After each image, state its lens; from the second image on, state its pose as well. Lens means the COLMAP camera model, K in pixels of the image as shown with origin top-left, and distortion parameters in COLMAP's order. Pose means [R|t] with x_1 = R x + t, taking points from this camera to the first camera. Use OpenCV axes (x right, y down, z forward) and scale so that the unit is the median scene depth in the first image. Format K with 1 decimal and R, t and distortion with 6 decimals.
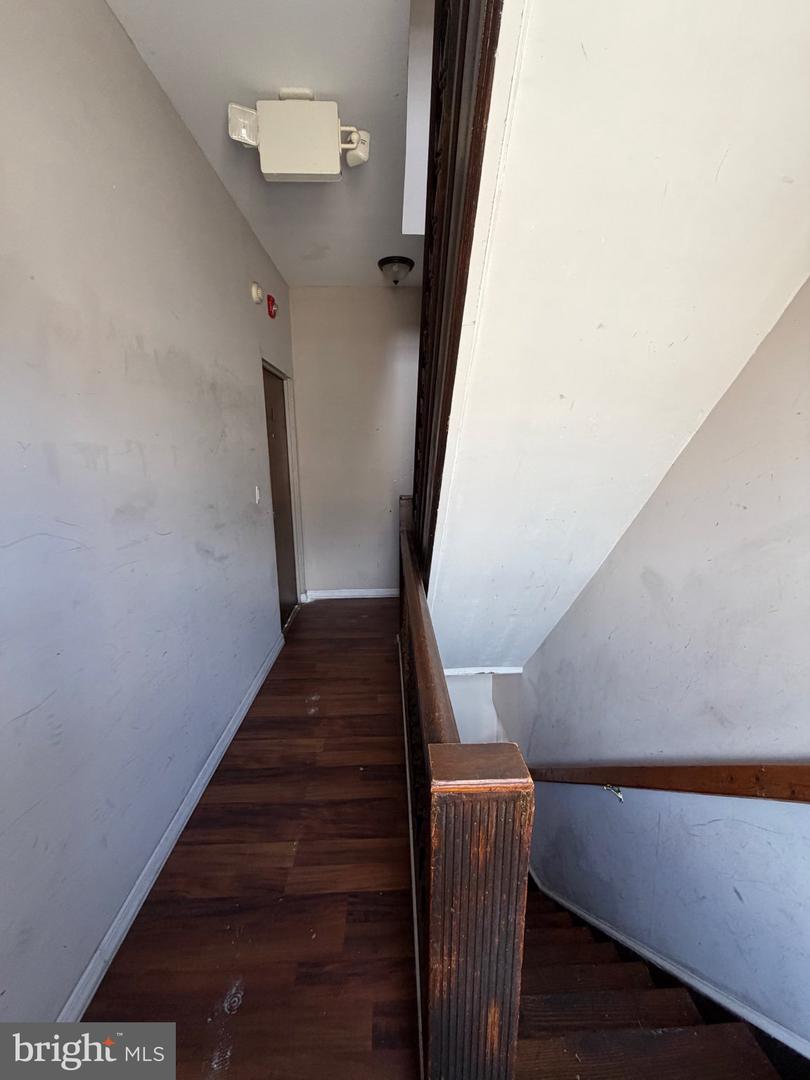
lens RADIAL K [[426.0, 0, 407.5], [0, 426.0, 537.5], [0, 0, 1]] dist [-0.001394, 0.000142]
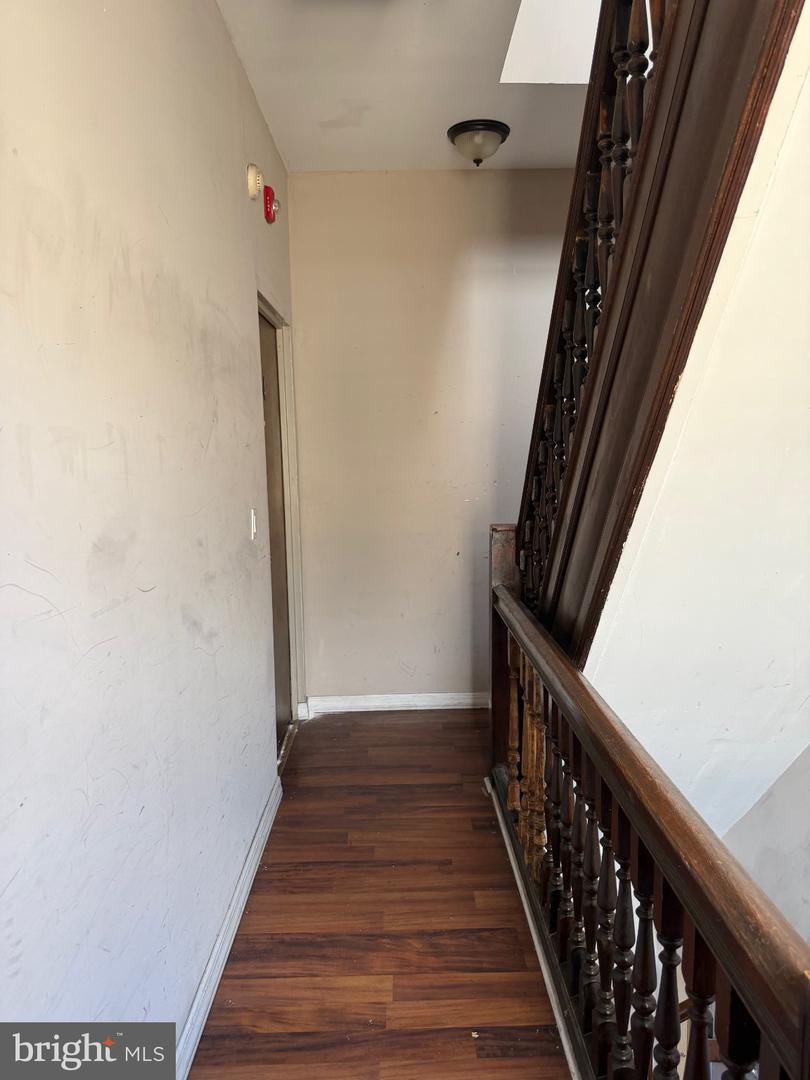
lens RADIAL K [[757.8, 0, 404.1], [0, 757.8, 538.4], [0, 0, 1]] dist [0.028017, -0.048418]
pose [[0.999764, -0.007935, -0.020239, -0.130912], [0.006121, 0.996087, -0.088167, 0.008738], [0.020859, 0.088022, 0.995900, 0.002623]]
